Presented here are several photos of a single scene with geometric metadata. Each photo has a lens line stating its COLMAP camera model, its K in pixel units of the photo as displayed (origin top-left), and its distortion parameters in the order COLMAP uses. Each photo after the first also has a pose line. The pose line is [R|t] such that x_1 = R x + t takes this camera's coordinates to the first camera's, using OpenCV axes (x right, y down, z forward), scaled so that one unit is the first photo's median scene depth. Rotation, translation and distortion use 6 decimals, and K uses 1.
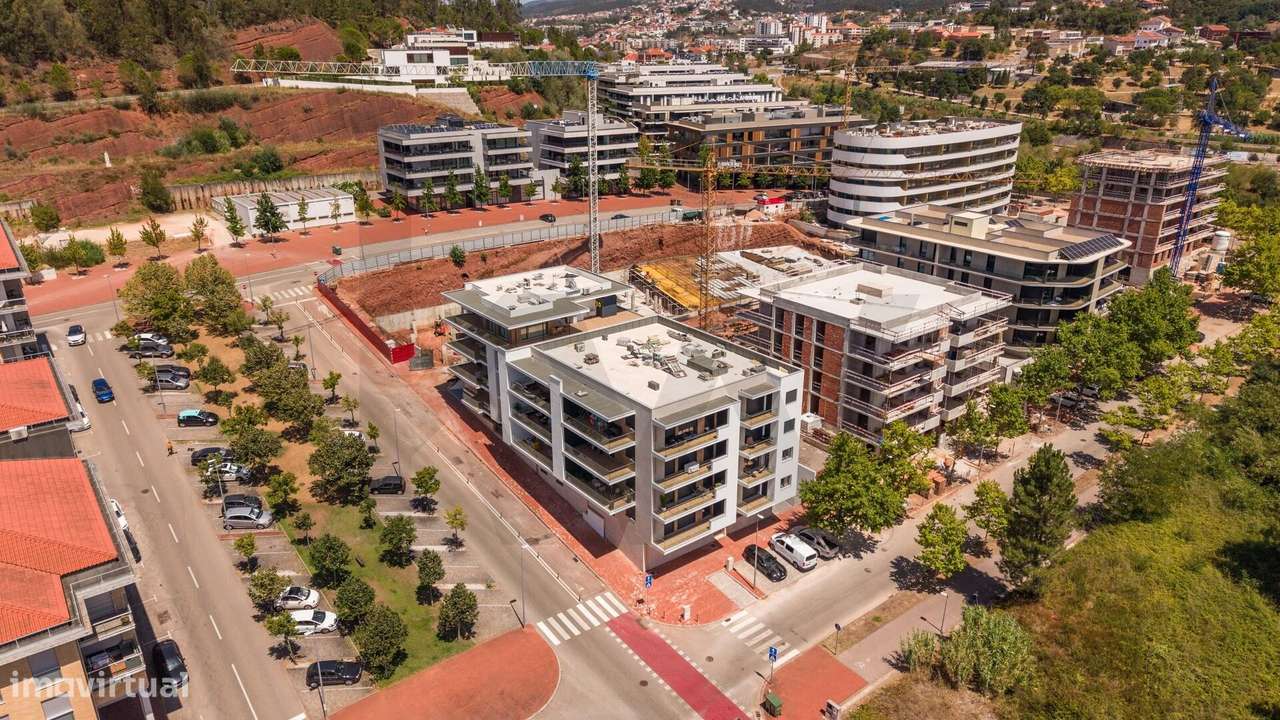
lens RADIAL K [[851.2, 0, 640.0], [0, 851.2, 360.0], [0, 0, 1]] dist [0.047418, -0.034761]
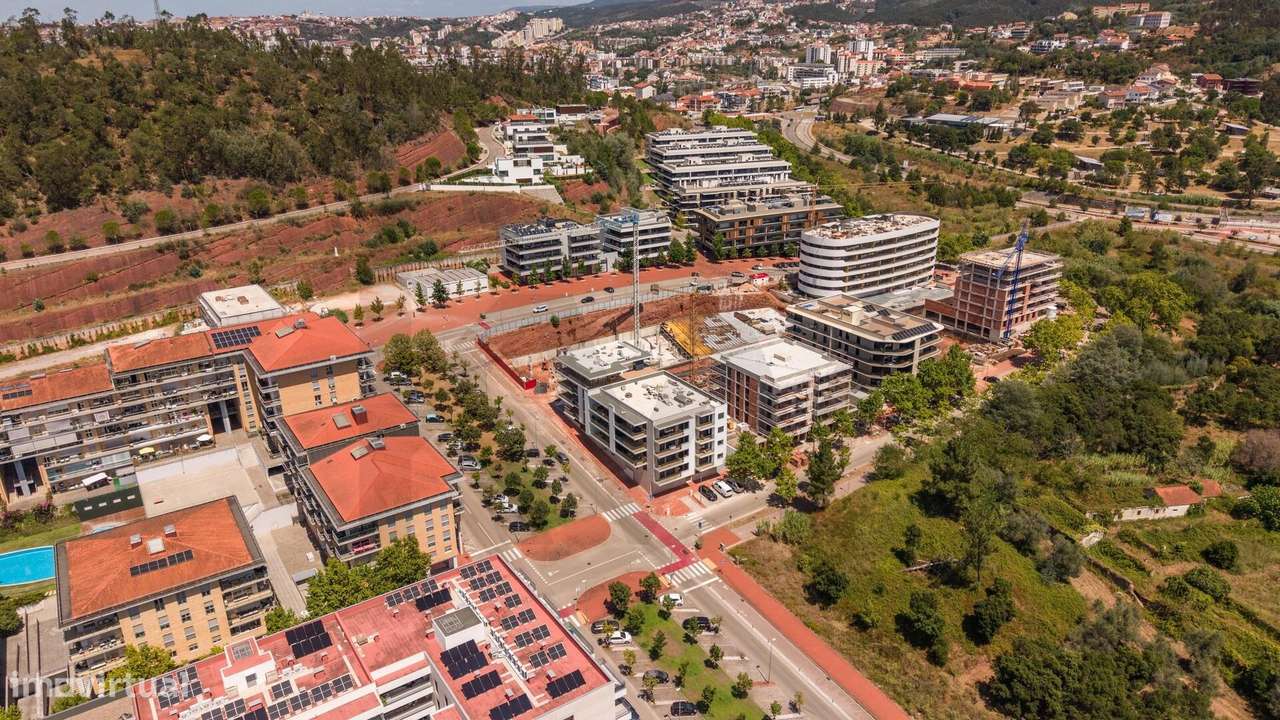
lens RADIAL K [[851.2, 0, 640.0], [0, 851.2, 360.0], [0, 0, 1]] dist [0.047418, -0.034761]
pose [[0.997476, 0.016967, -0.068952, 0.058086], [-0.016527, 0.999839, 0.006938, -0.052698], [0.069059, -0.005781, 0.997596, -0.556506]]
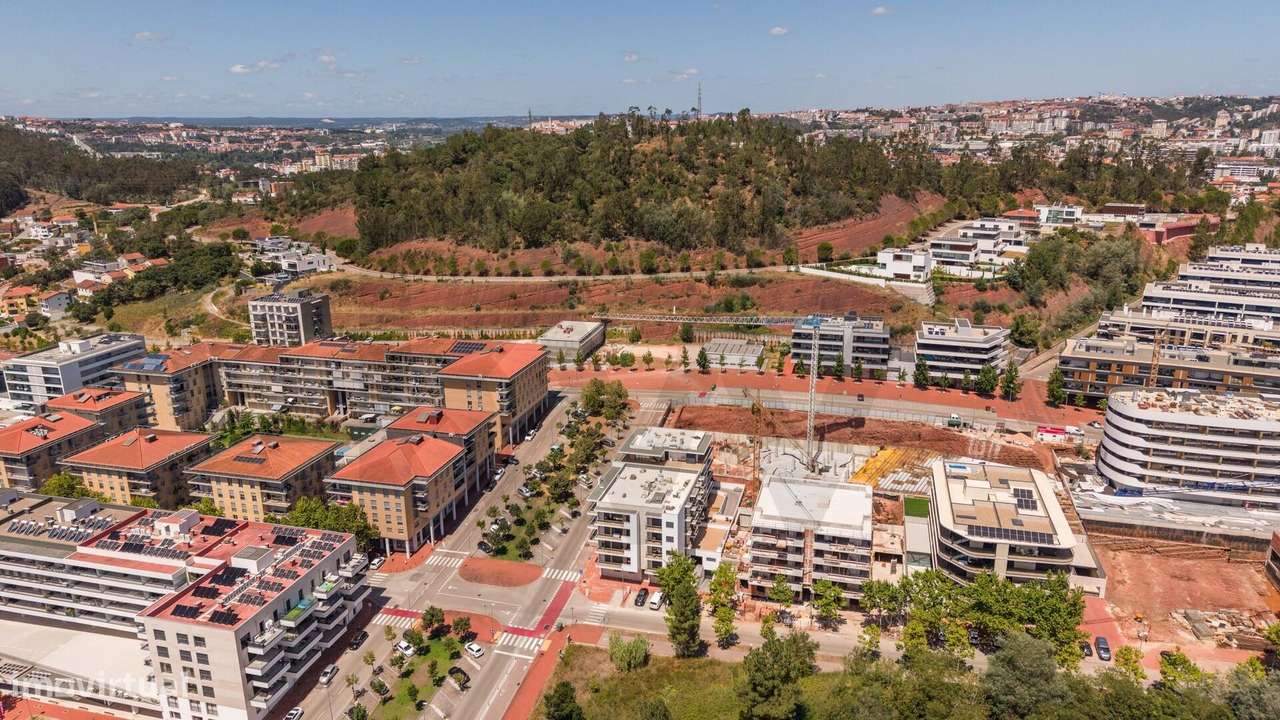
lens RADIAL K [[851.2, 0, 640.0], [0, 851.2, 360.0], [0, 0, 1]] dist [0.047418, -0.034761]
pose [[0.597555, 0.216890, -0.771937, 0.796091], [-0.279271, 0.958738, 0.053193, -0.208003], [0.751622, 0.183794, 0.633470, -0.207904]]
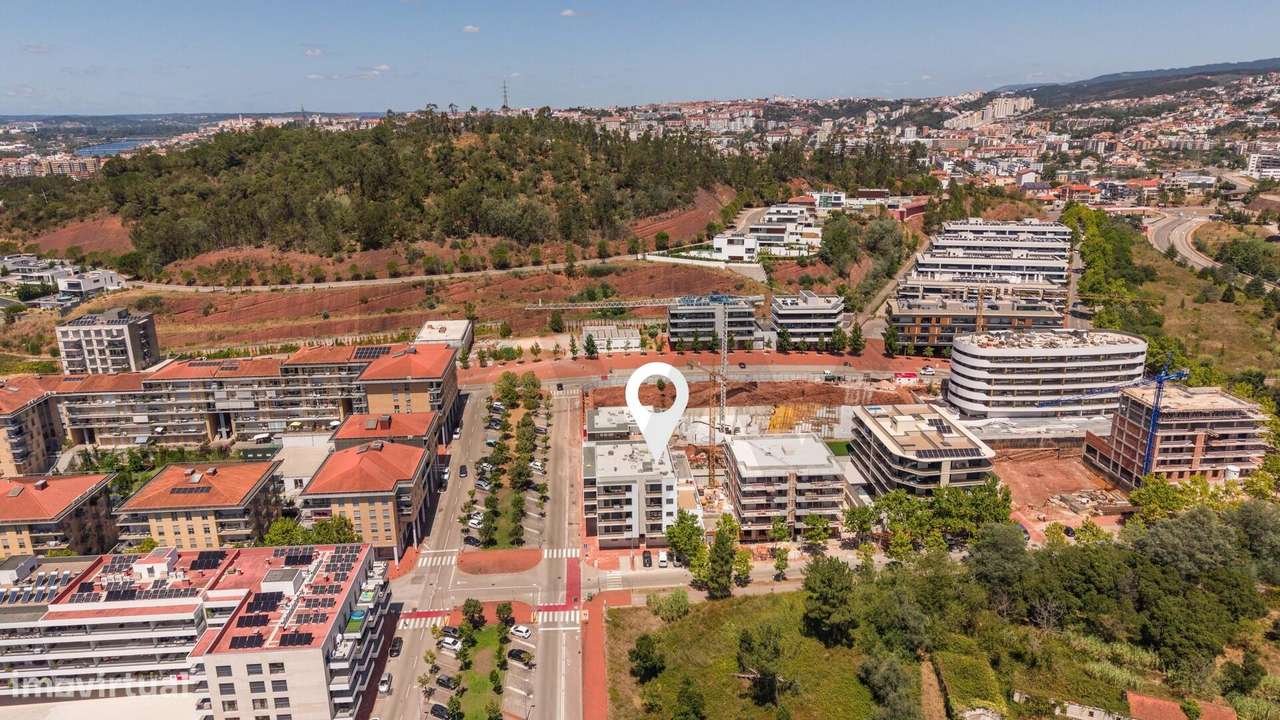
lens RADIAL K [[851.2, 0, 640.0], [0, 851.2, 360.0], [0, 0, 1]] dist [0.047418, -0.034761]
pose [[0.828345, 0.150086, -0.539740, 0.619452], [-0.192106, 0.981127, -0.022004, -0.108689], [0.526251, 0.121914, 0.841544, -0.470235]]
